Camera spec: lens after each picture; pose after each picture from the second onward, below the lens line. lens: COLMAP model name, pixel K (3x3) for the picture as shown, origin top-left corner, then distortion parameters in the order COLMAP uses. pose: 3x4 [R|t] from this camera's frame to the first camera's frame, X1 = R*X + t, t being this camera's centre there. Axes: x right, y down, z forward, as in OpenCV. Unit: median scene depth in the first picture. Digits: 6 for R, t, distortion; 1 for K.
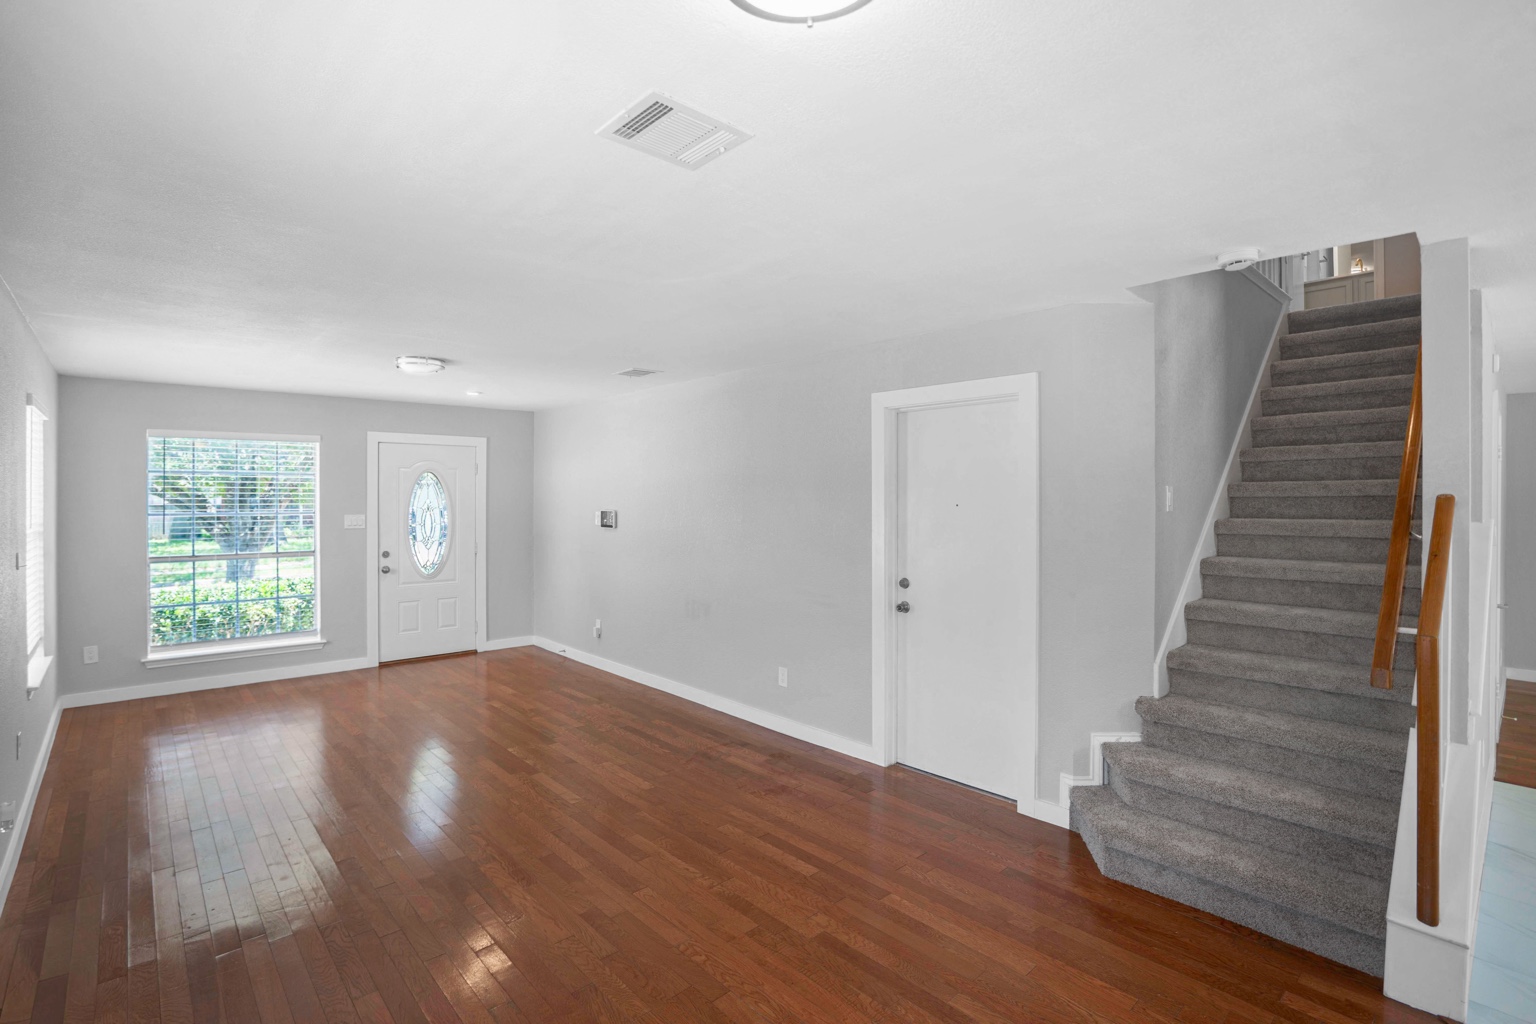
lens RADIAL K [[717.9, 0, 762.6], [0, 717.9, 510.7], [0, 0, 1]] dist [-0.027113, 0.000200]
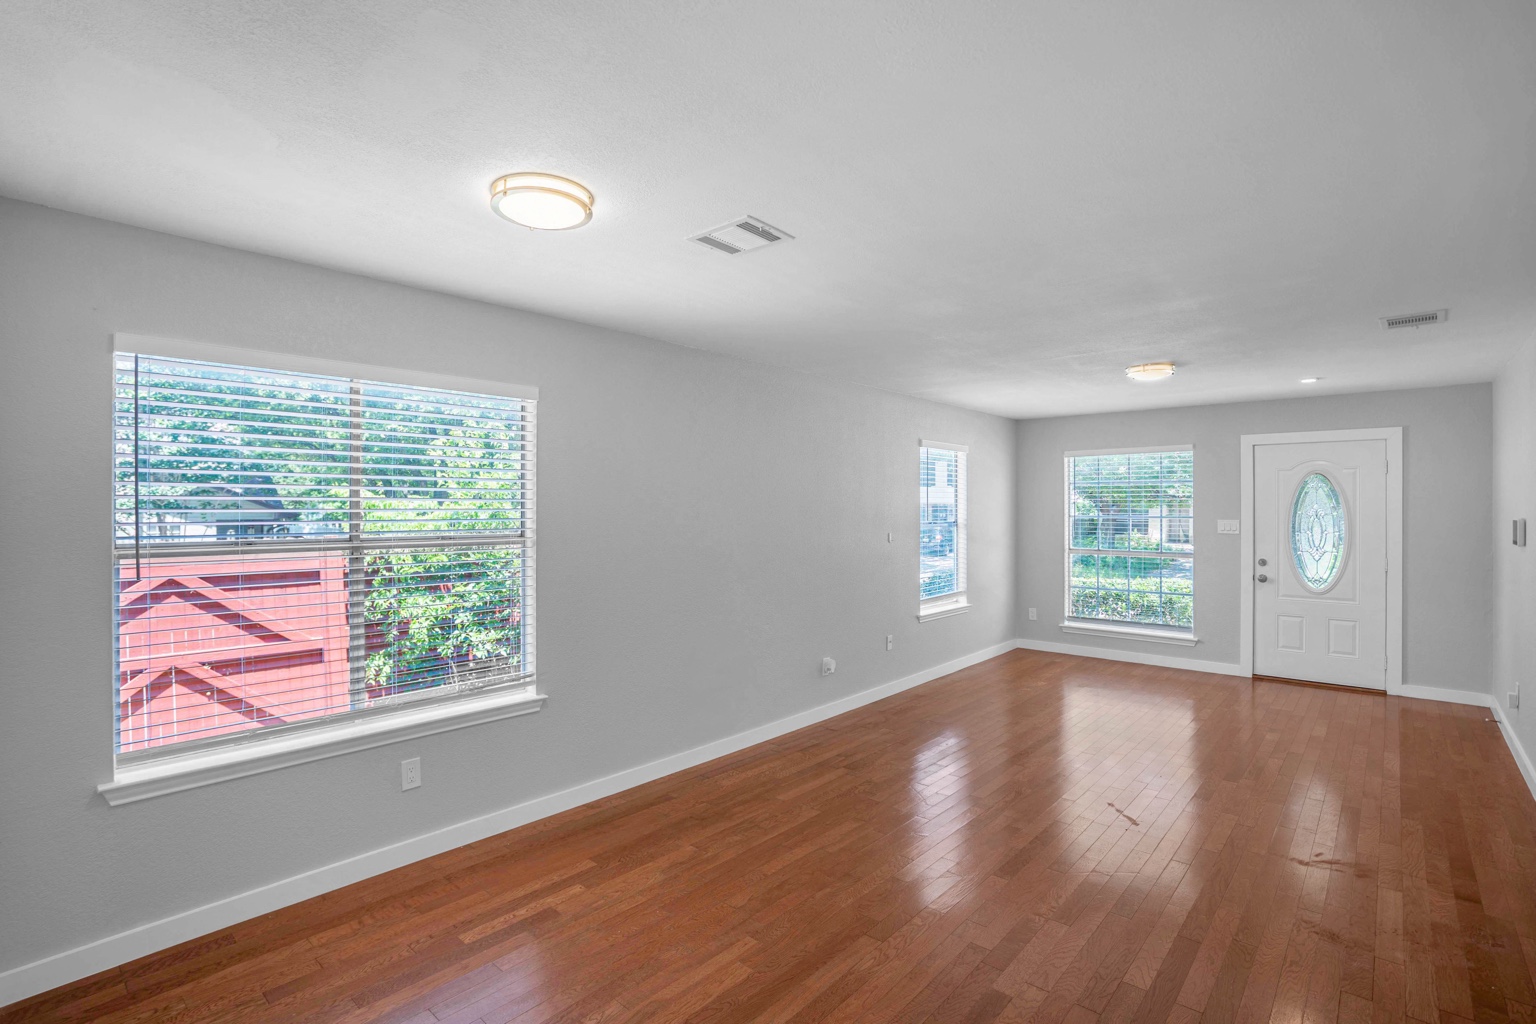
lens RADIAL K [[717.9, 0, 762.6], [0, 717.9, 510.7], [0, 0, 1]] dist [-0.027113, 0.000200]
pose [[0.110354, 0.001990, -0.993890, 0.346095], [-0.022206, 0.999753, -0.000464, 0.007879], [0.993644, 0.022121, 0.110371, 0.234174]]
